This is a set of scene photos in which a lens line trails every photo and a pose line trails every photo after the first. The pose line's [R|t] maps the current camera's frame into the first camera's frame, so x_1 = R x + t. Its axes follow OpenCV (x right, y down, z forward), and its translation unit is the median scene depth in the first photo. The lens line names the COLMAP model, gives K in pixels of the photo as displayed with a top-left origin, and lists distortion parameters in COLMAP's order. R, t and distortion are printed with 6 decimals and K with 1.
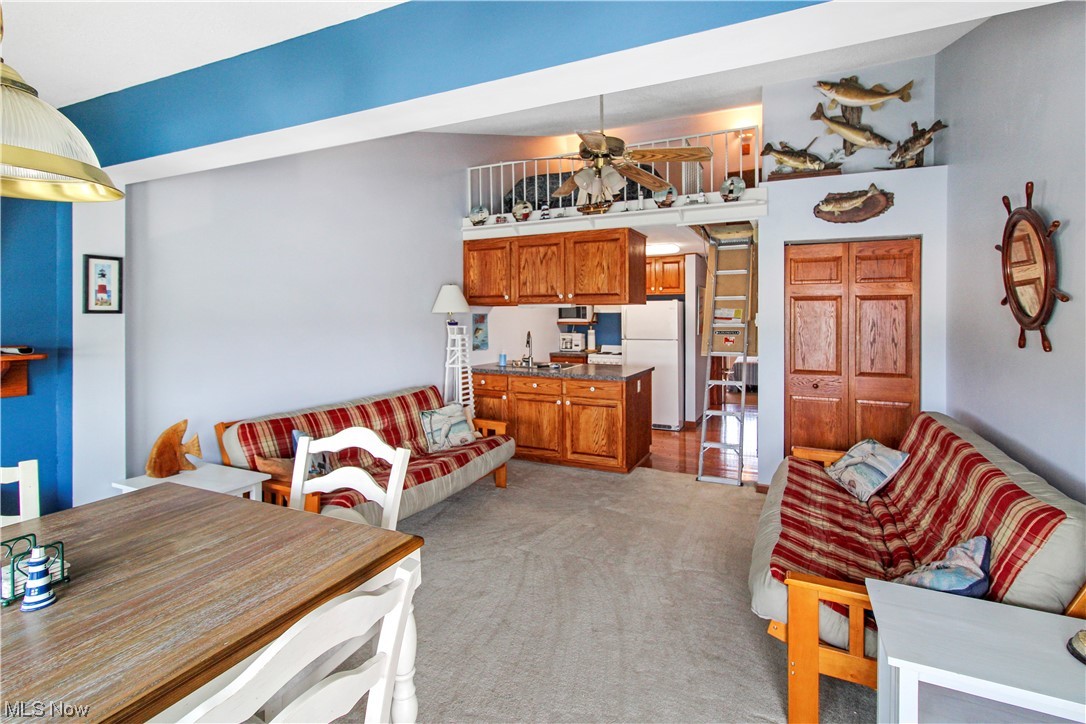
lens RADIAL K [[514.2, 0, 512.5], [0, 514.2, 365.7], [0, 0, 1]] dist [0.006763, 0.000285]
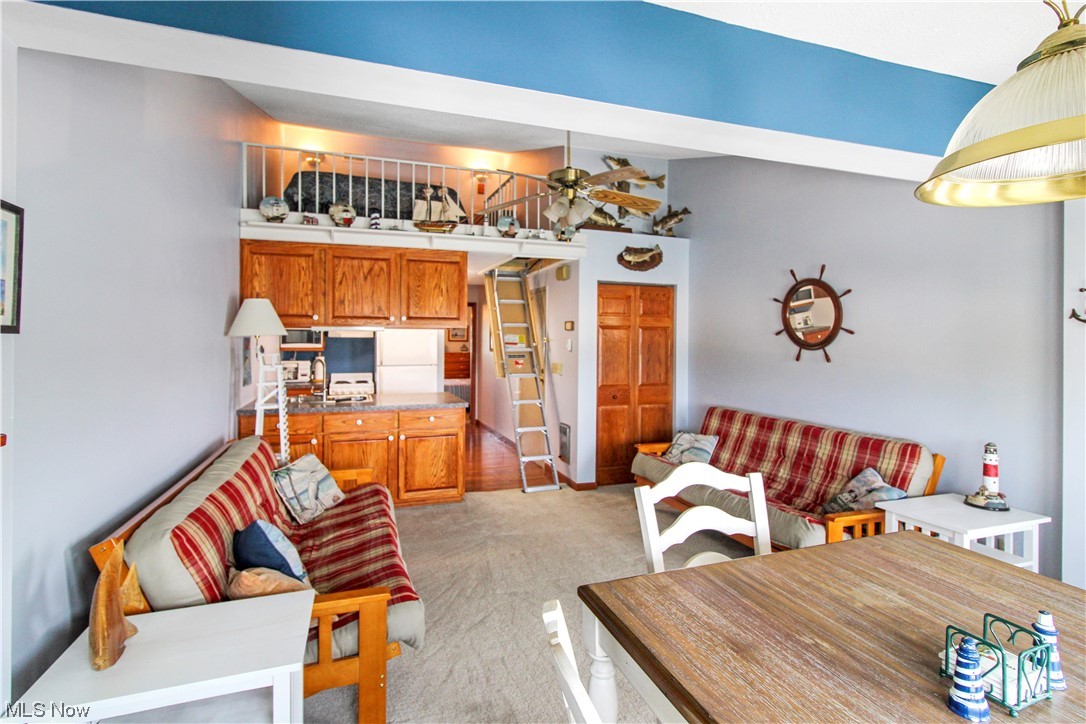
lens RADIAL K [[528.4, 0, 544.3], [0, 528.4, 391.4], [0, 0, 1]] dist [0.001870, 0.000381]
pose [[0.702311, -0.064660, 0.708927, -0.387161], [0.065597, 0.997508, 0.025996, -0.016356], [-0.708841, 0.028246, 0.704802, 0.178193]]
